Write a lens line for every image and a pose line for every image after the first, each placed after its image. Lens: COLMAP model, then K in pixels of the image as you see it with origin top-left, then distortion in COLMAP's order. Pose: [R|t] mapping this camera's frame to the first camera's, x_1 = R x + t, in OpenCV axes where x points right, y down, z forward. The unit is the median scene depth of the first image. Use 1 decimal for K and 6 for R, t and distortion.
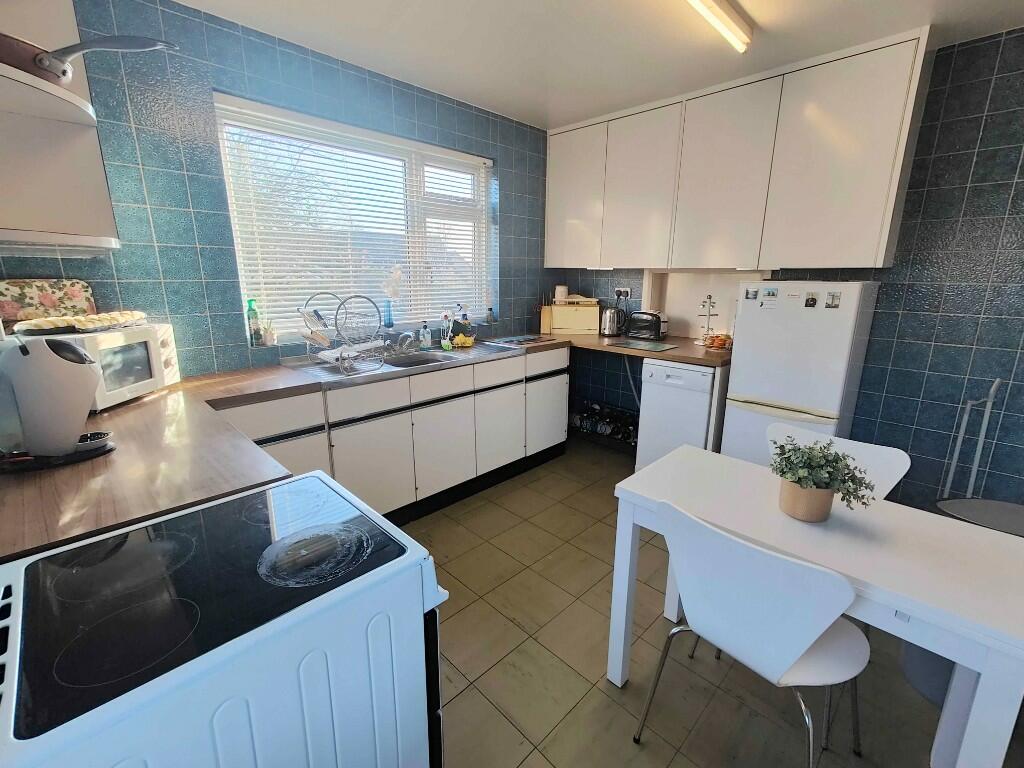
lens RADIAL K [[452.3, 0, 510.8], [0, 452.3, 379.0], [0, 0, 1]] dist [0.013400, 0.000123]
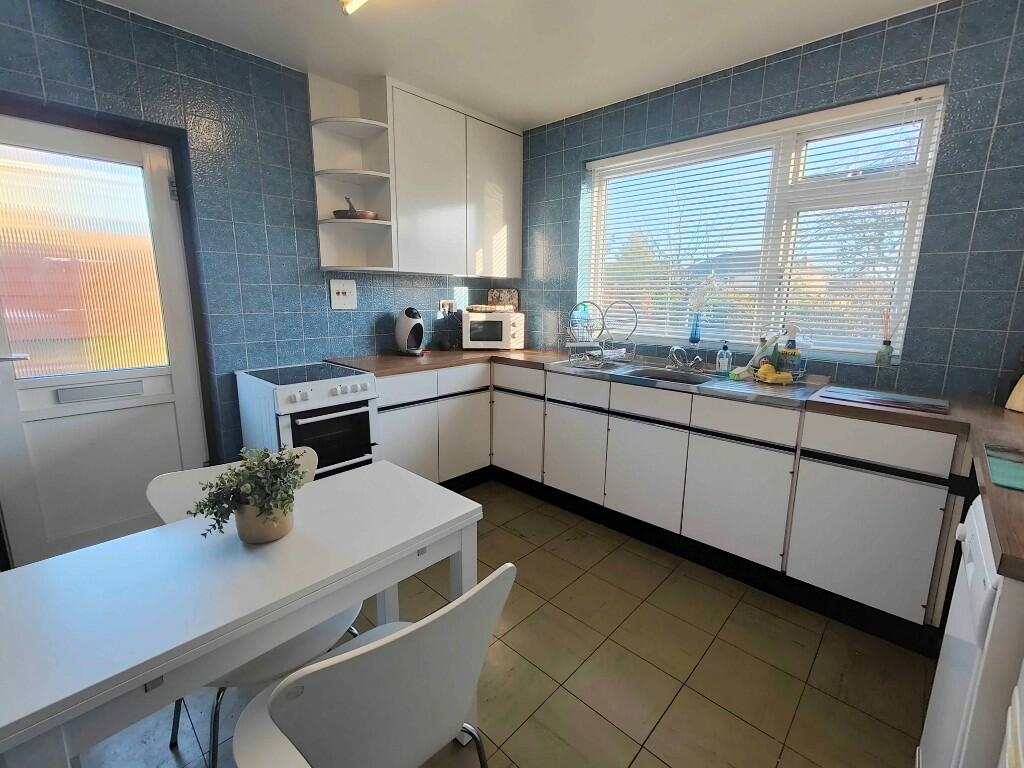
lens RADIAL K [[452.3, 0, 510.8], [0, 452.3, 379.0], [0, 0, 1]] dist [0.013400, 0.000123]
pose [[0.031299, 0.193713, -0.980559, 0.675819], [-0.232273, 0.955592, 0.181366, -0.128078], [0.972147, 0.222081, 0.074904, 0.601500]]
